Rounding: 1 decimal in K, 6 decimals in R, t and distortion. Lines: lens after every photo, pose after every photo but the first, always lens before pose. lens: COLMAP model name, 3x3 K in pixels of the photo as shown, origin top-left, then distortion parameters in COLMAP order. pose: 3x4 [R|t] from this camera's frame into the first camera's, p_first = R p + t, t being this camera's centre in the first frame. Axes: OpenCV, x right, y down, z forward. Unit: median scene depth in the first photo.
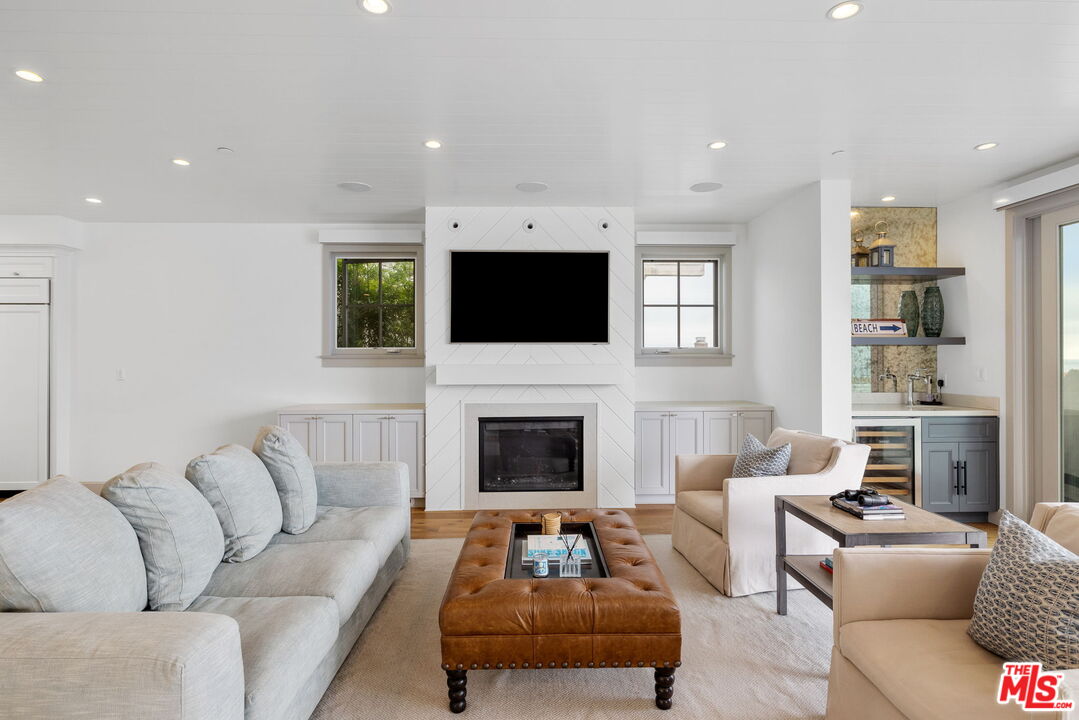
lens RADIAL K [[523.4, 0, 546.7], [0, 523.4, 356.3], [0, 0, 1]] dist [-0.003511, 0.000170]
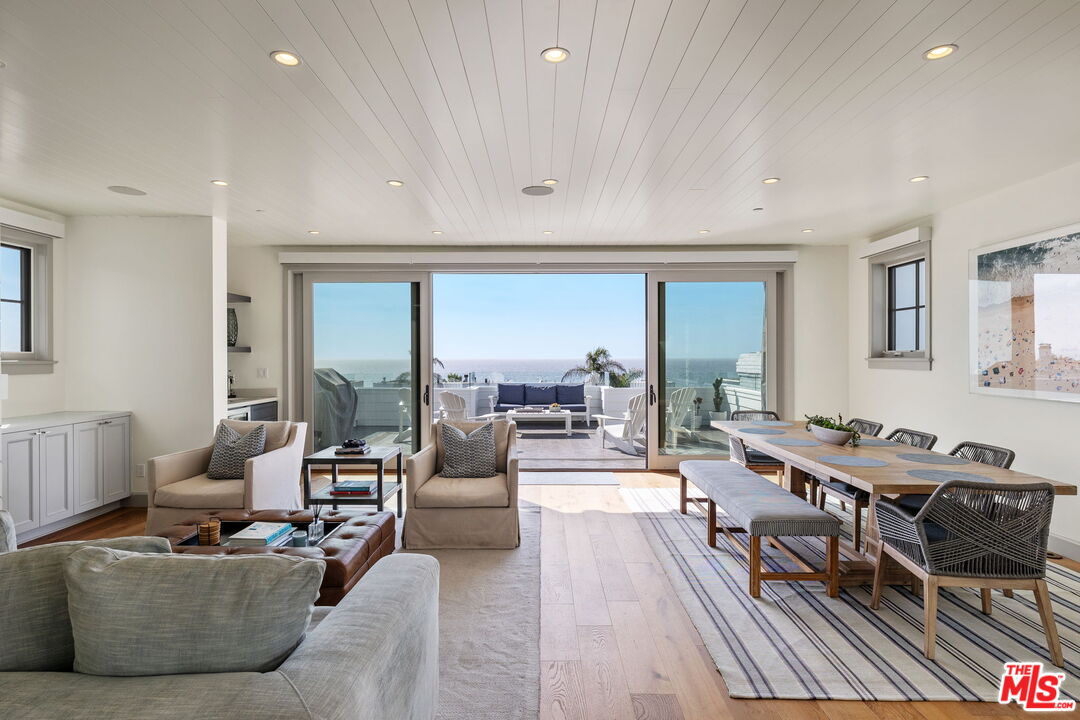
lens RADIAL K [[580.8, 0, 537.0], [0, 580.8, 358.3], [0, 0, 1]] dist [0.000574, -0.000588]
pose [[0.049043, -0.001876, 0.998795, -0.708343], [0.009516, 0.999954, 0.001411, -0.001599], [-0.998751, 0.009435, 0.049059, 0.163216]]
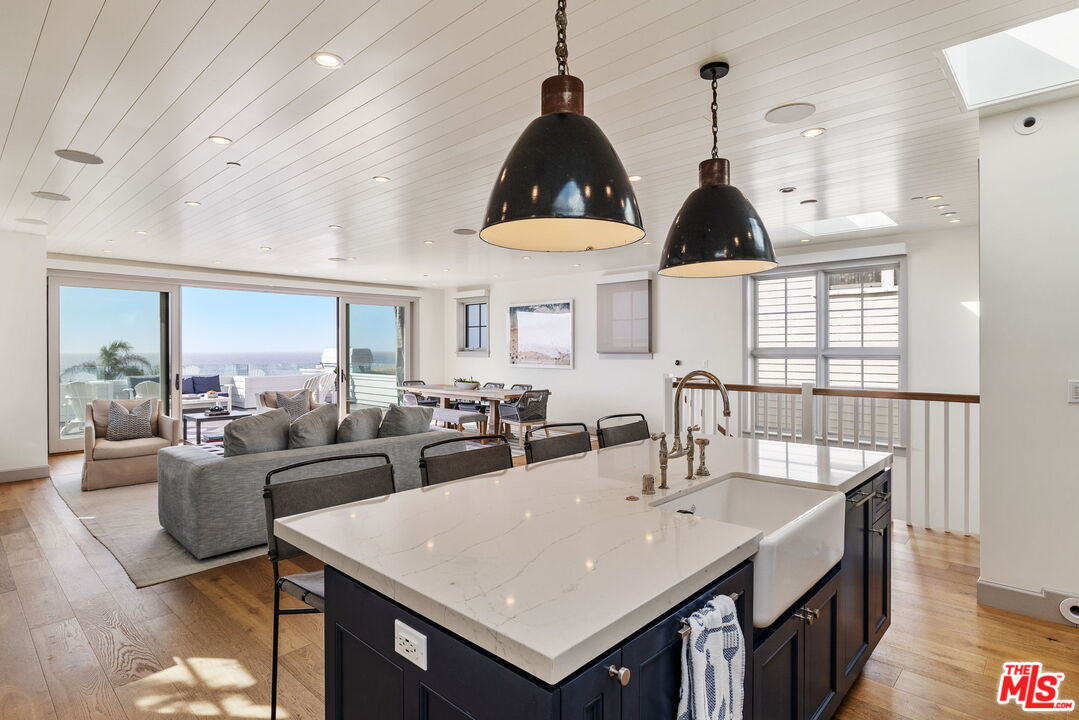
lens RADIAL K [[580.3, 0, 538.6], [0, 580.3, 349.0], [0, 0, 1]] dist [0.000574, -0.000588]
pose [[-0.696566, 0.002896, 0.717487, -1.473315], [0.009378, 0.999943, 0.005068, -0.014584], [-0.717431, 0.010259, -0.696554, 1.057207]]
